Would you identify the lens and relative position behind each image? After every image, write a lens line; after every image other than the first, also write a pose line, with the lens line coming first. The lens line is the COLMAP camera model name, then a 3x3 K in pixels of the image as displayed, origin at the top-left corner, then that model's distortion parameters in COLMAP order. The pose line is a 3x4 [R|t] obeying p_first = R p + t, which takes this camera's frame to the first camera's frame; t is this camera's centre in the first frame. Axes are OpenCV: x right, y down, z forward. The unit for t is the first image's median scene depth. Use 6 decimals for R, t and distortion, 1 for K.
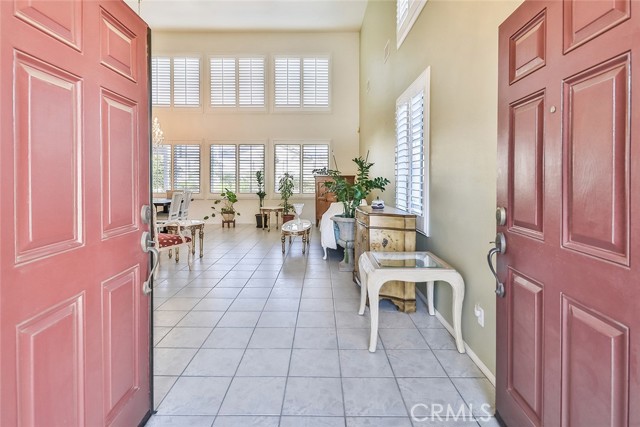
lens RADIAL K [[335.1, 0, 319.7], [0, 335.1, 182.4], [0, 0, 1]] dist [0.001804, -0.002077]
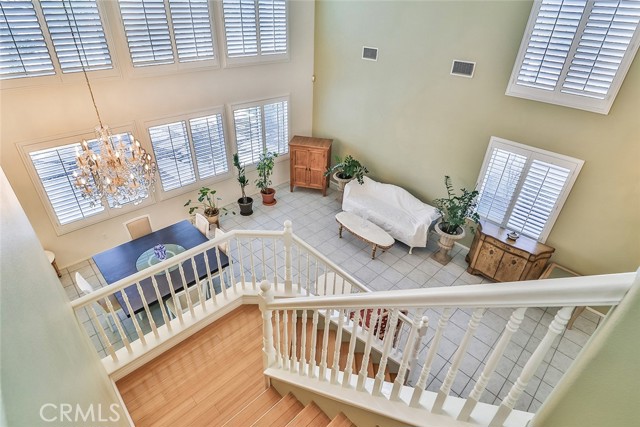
lens RADIAL K [[335.1, 0, 315.4], [0, 335.1, 207.6], [0, 0, 1]] dist [0.001804, -0.002077]
pose [[0.709509, -0.358703, 0.606571, -0.585468], [-0.029726, 0.844755, 0.534327, -0.365758], [-0.704069, -0.397141, 0.588699, 0.341609]]
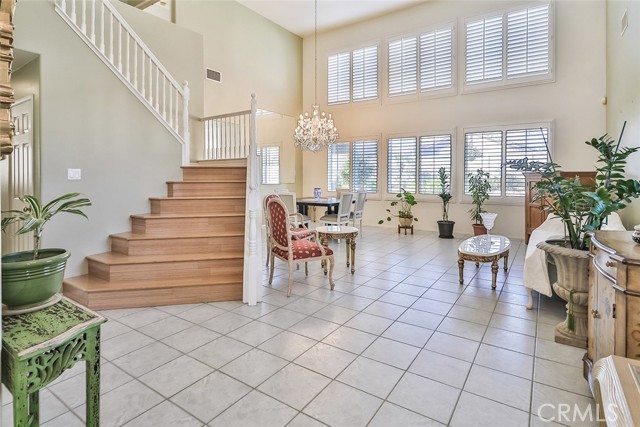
lens RADIAL K [[335.1, 0, 319.4], [0, 335.1, 182.3], [0, 0, 1]] dist [0.001804, -0.002077]
pose [[0.828952, 0.005473, -0.559294, 0.023785], [-0.002332, 0.999977, 0.006329, -0.002631], [0.559316, -0.003942, 0.828945, 0.167372]]
